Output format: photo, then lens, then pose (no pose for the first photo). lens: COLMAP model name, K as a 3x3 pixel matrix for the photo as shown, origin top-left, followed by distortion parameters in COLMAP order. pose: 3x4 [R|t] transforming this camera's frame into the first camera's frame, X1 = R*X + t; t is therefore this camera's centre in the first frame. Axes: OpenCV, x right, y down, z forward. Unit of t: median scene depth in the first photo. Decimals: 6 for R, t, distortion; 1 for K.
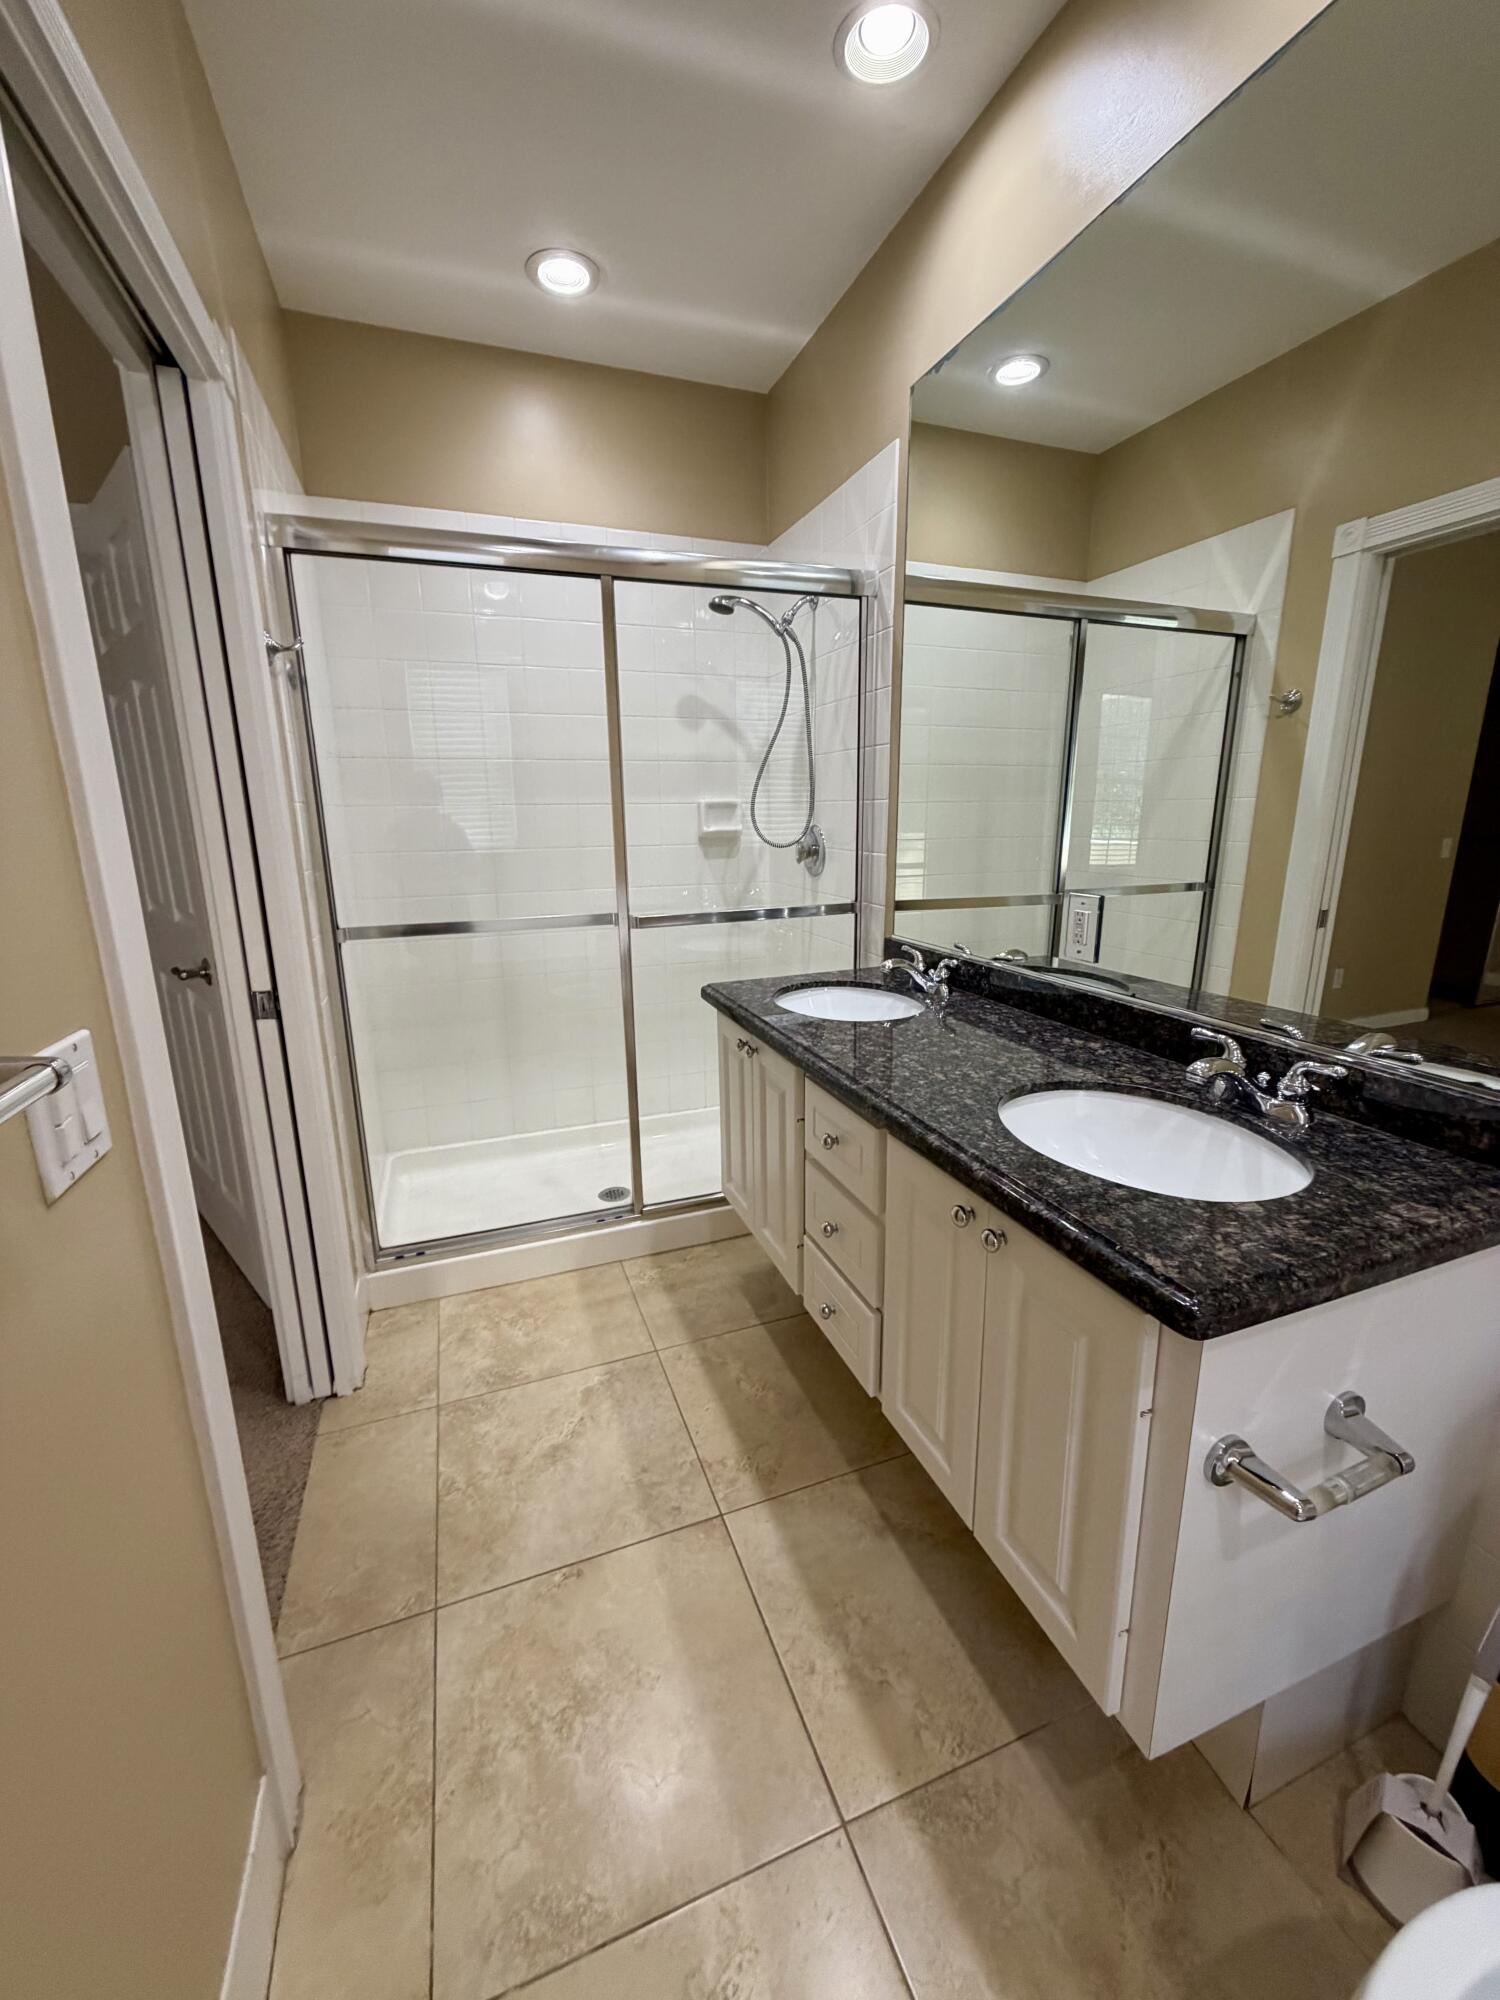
lens RADIAL K [[795.1, 0, 753.5], [0, 795.1, 996.1], [0, 0, 1]] dist [-0.002887, 0.000065]
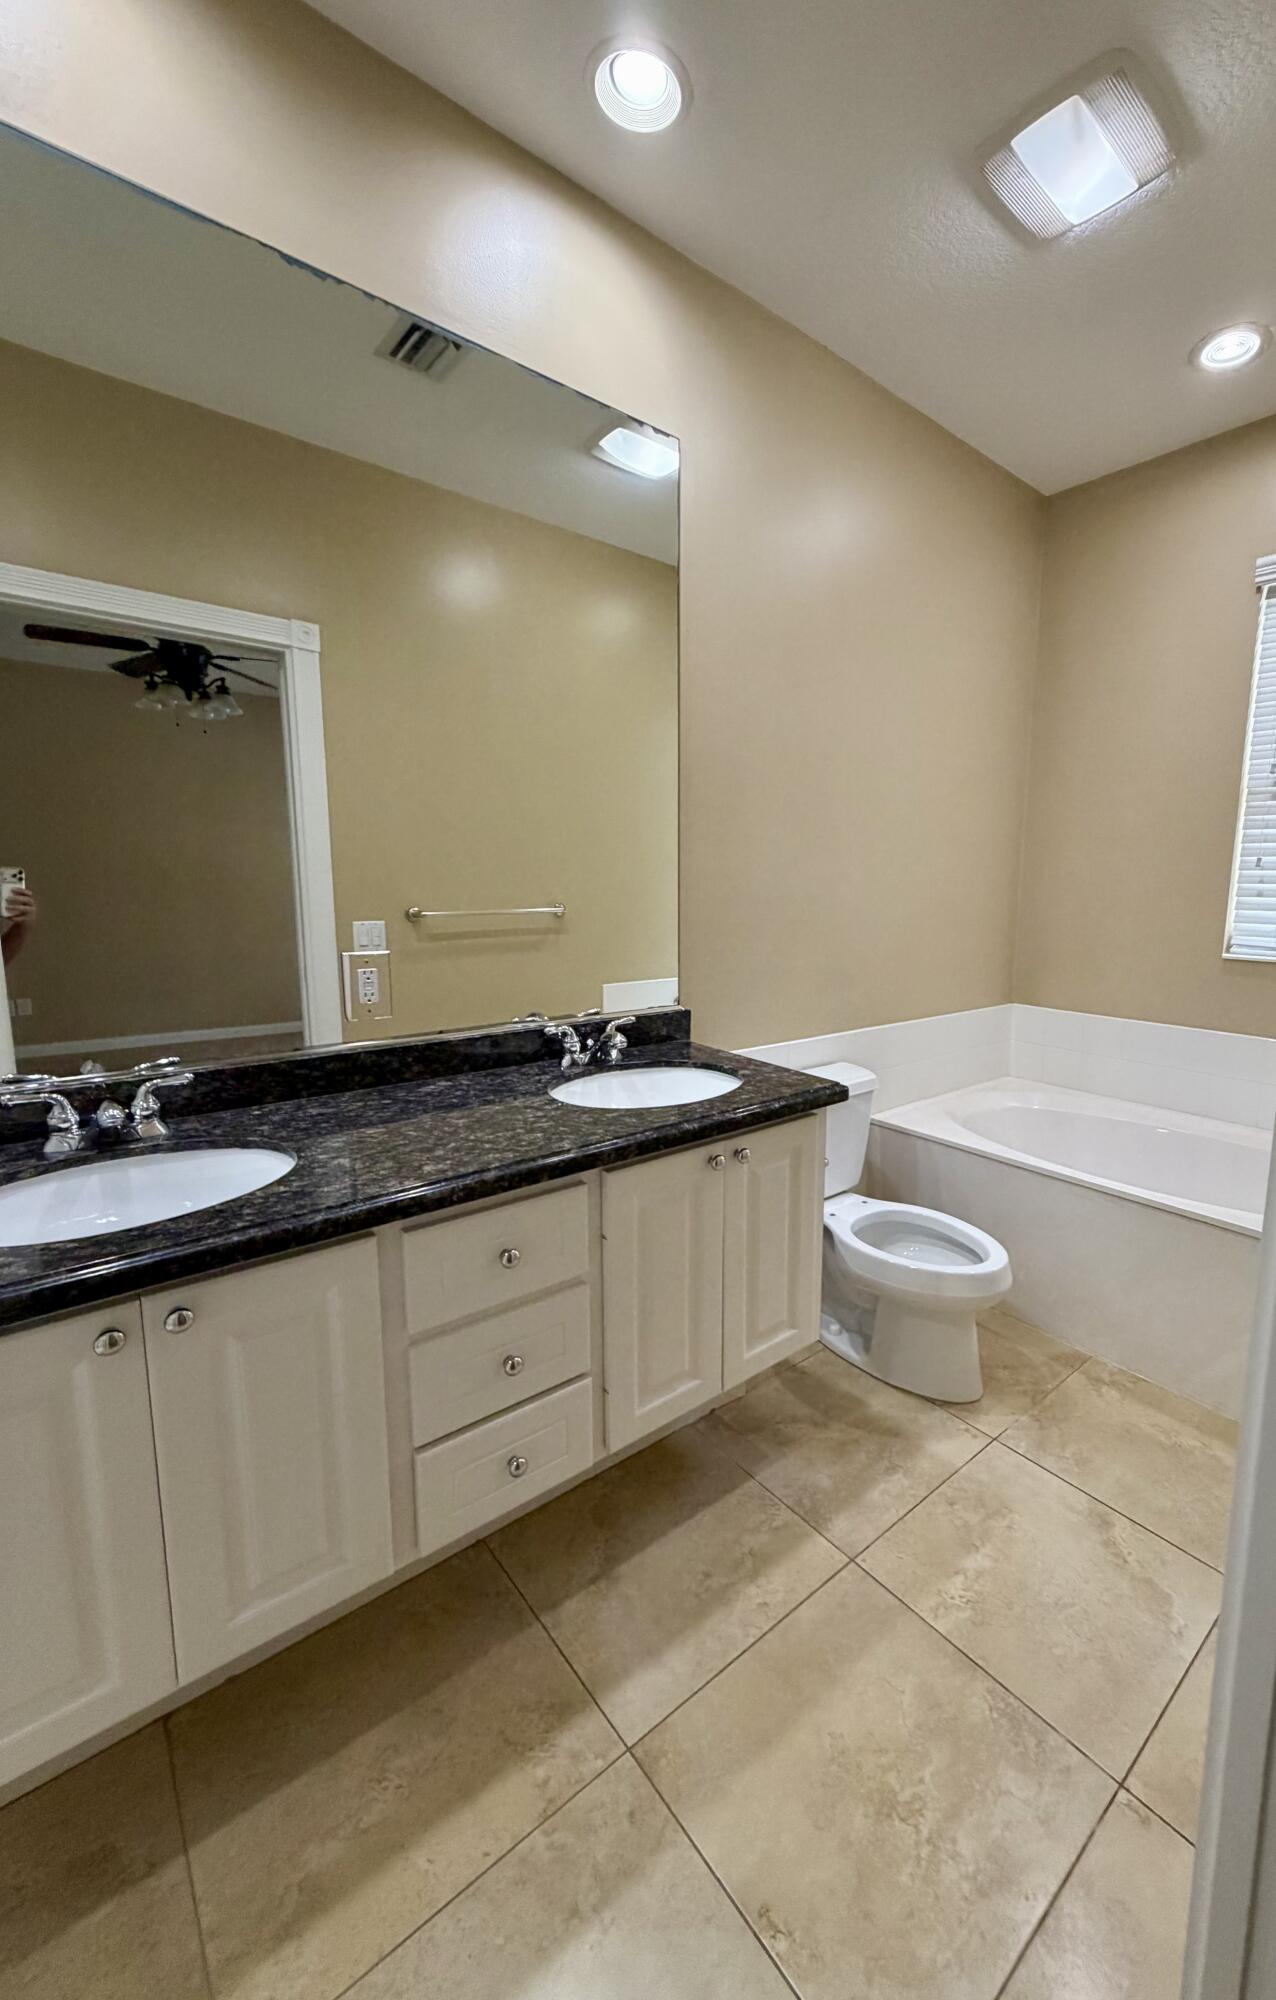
lens RADIAL K [[801.7, 0, 738.3], [0, 801.7, 999.2], [0, 0, 1]] dist [0.000275, 0.000085]
pose [[-0.359466, -0.129239, 0.924165, -0.735563], [0.202604, 0.955929, 0.212486, -0.206750], [-0.910899, 0.263621, -0.317439, 0.983339]]
